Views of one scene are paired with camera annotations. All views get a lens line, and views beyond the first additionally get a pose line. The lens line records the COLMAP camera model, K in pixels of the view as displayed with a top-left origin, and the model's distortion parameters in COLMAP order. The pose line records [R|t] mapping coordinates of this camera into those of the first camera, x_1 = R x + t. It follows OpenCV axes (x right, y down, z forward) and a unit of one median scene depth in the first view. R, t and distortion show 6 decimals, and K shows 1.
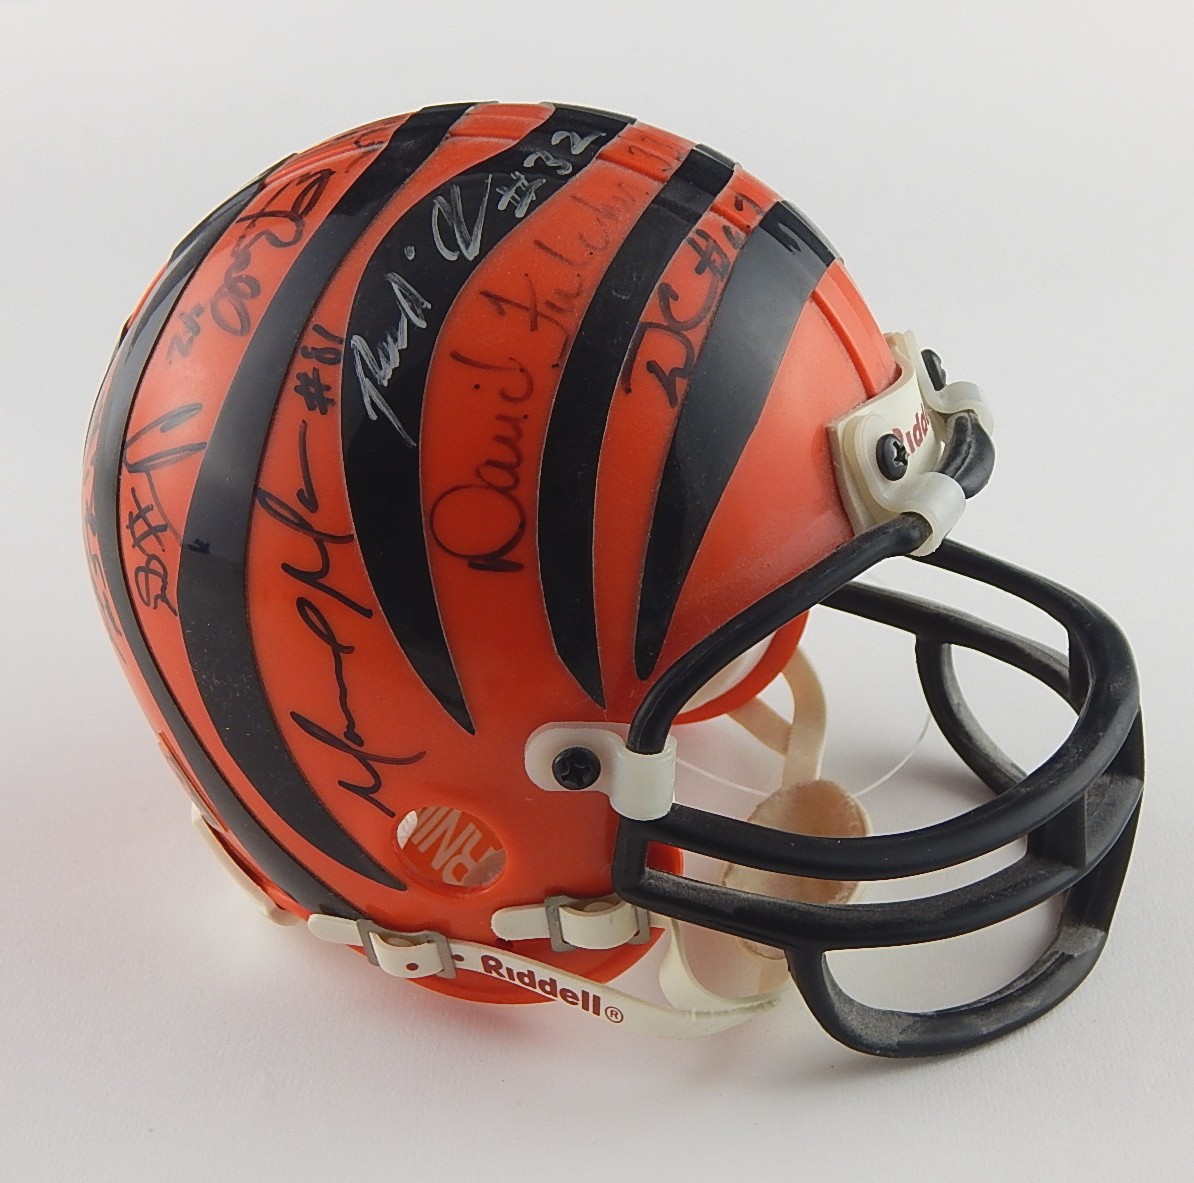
lens RADIAL K [[2484.2, 0, 595.0], [0, 2484.2, 591.4], [0, 0, 1]] dist [0.053585, 0.000000]
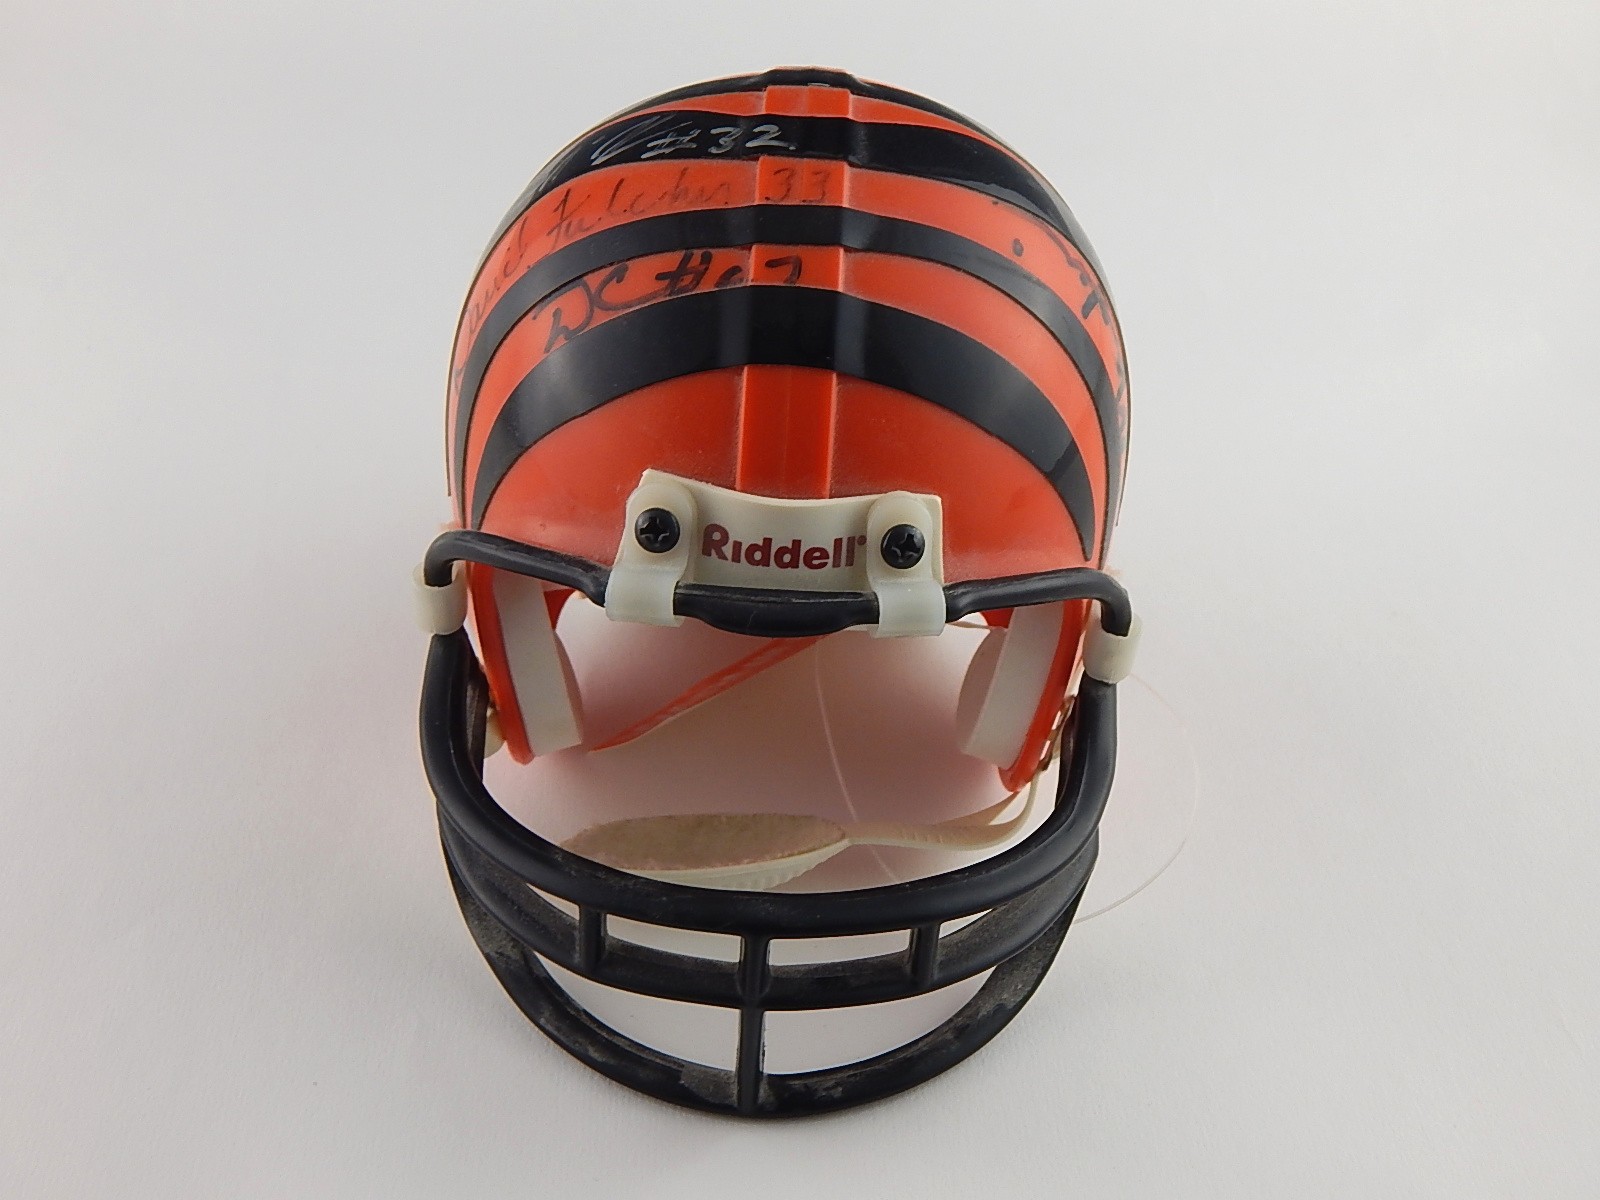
lens RADIAL K [[2031.8, 0, 801.0], [0, 2031.8, 599.8], [0, 0, 1]] dist [0.010746, 0.000000]
pose [[0.263217, 0.606633, -0.750142, 0.800106], [-0.483691, 0.755755, 0.441449, -0.441394], [0.834722, 0.246640, 0.492350, 0.664550]]
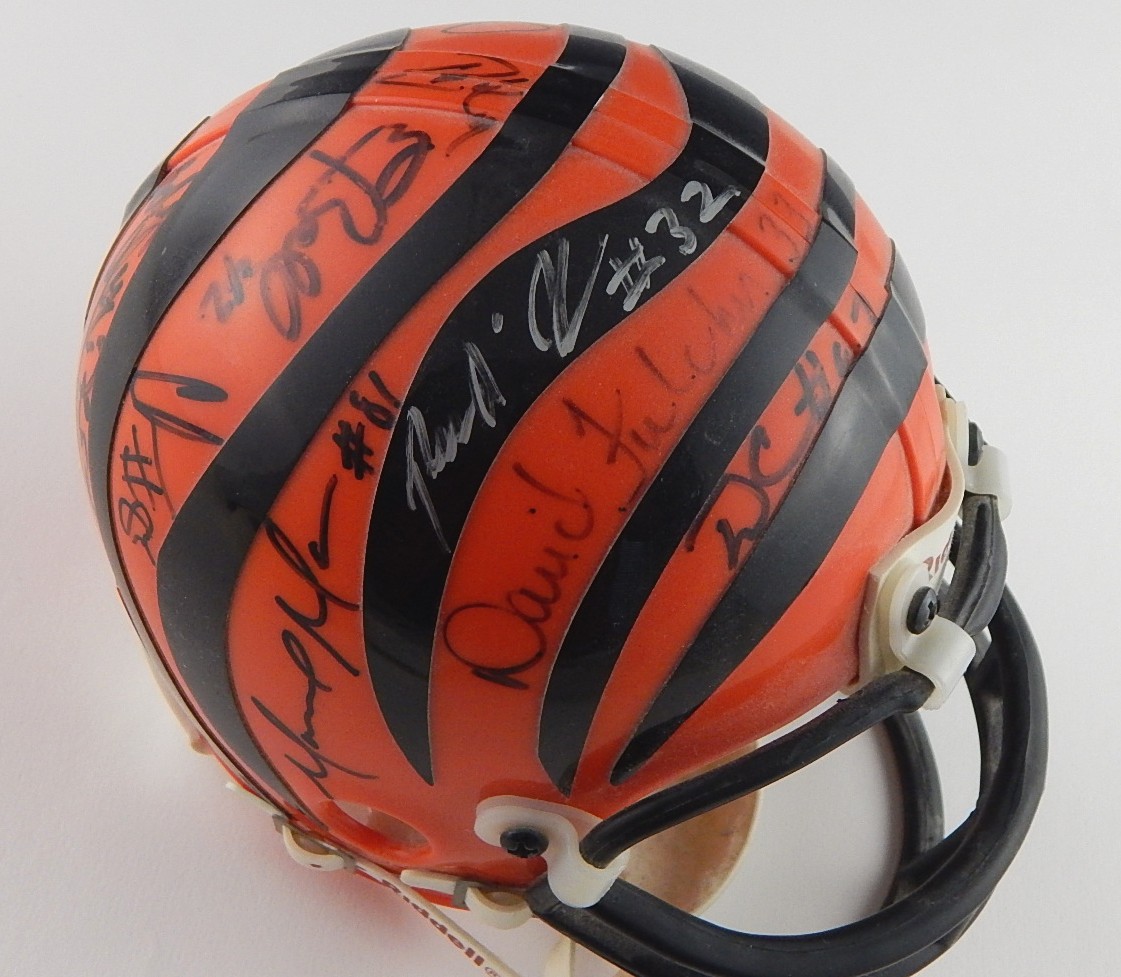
lens RADIAL K [[1742.6, 0, 622.3], [0, 1742.6, 400.4], [0, 0, 1]] dist [-0.004466, 0.000000]
pose [[0.956953, 0.245078, 0.155491, -0.121616], [-0.284077, 0.900711, 0.328663, -0.327550], [-0.059505, -0.358686, 0.931560, 0.414525]]
